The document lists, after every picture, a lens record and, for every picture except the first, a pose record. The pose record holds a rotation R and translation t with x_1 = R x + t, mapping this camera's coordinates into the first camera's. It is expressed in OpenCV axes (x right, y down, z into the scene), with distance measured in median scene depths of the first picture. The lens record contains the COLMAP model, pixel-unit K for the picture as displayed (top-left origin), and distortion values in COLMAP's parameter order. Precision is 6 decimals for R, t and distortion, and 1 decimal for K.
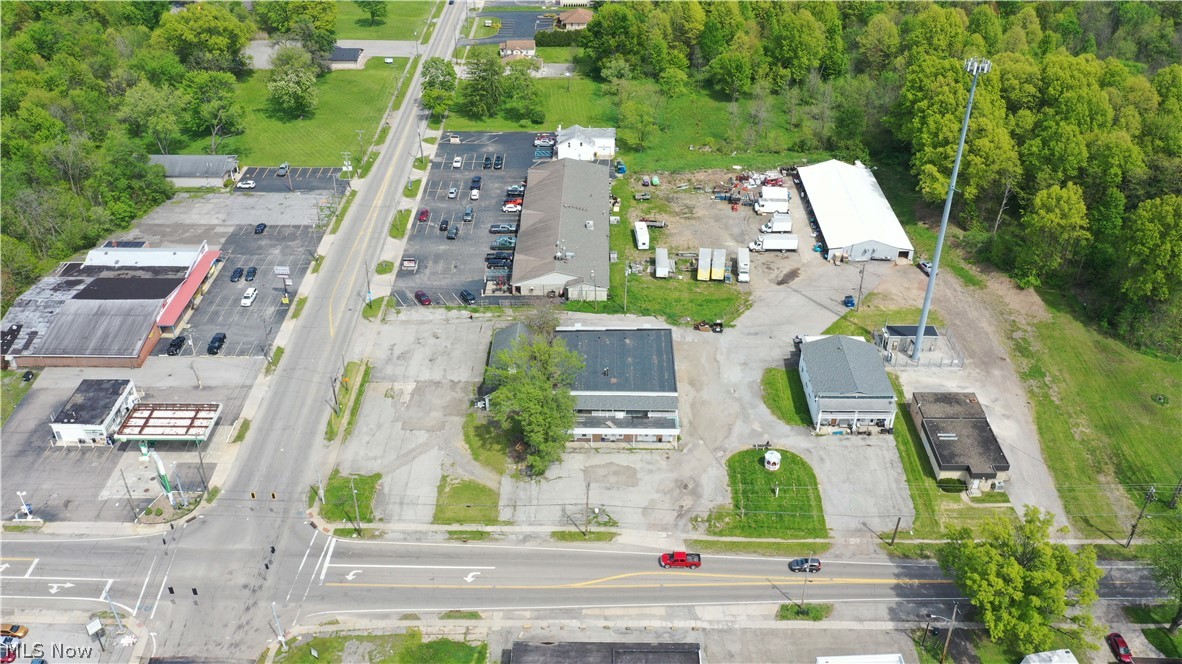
lens RADIAL K [[981.3, 0, 591.0], [0, 981.3, 332.0], [0, 0, 1]] dist [-0.009773, 0.002175]
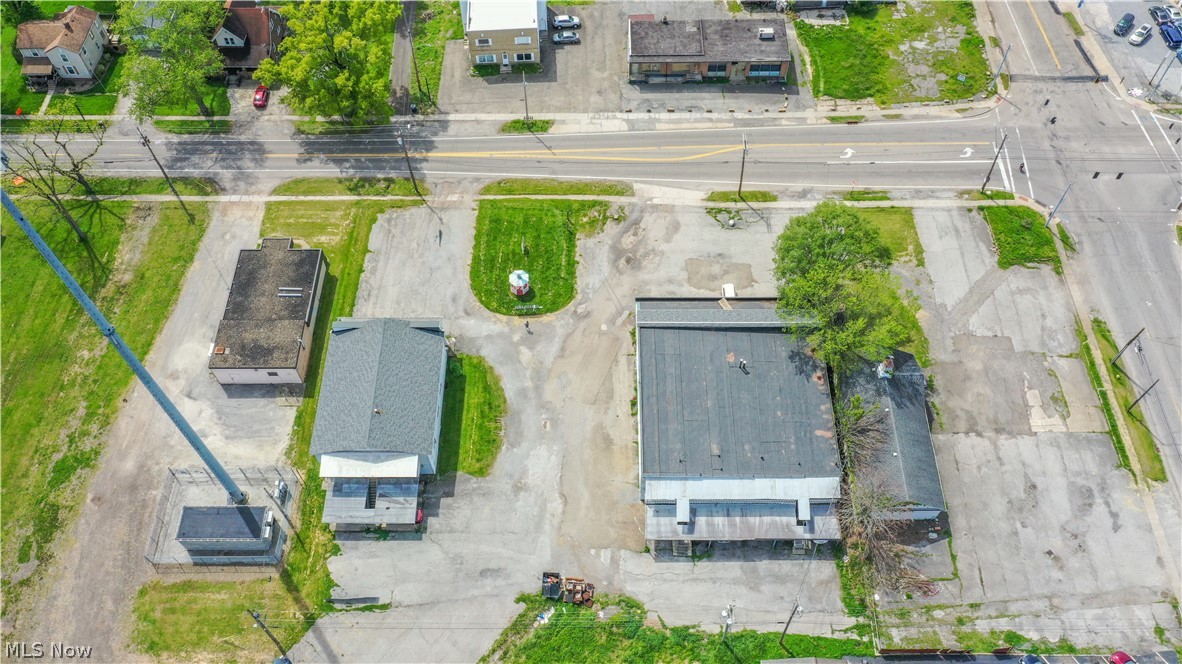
lens RADIAL K [[981.3, 0, 591.0], [0, 981.3, 332.0], [0, 0, 1]] dist [-0.009773, 0.002175]
pose [[-0.999803, 0.017590, 0.009166, 0.102887], [0.009099, -0.003915, 0.999951, -0.576019], [0.017625, 0.999838, 0.003754, 0.892114]]
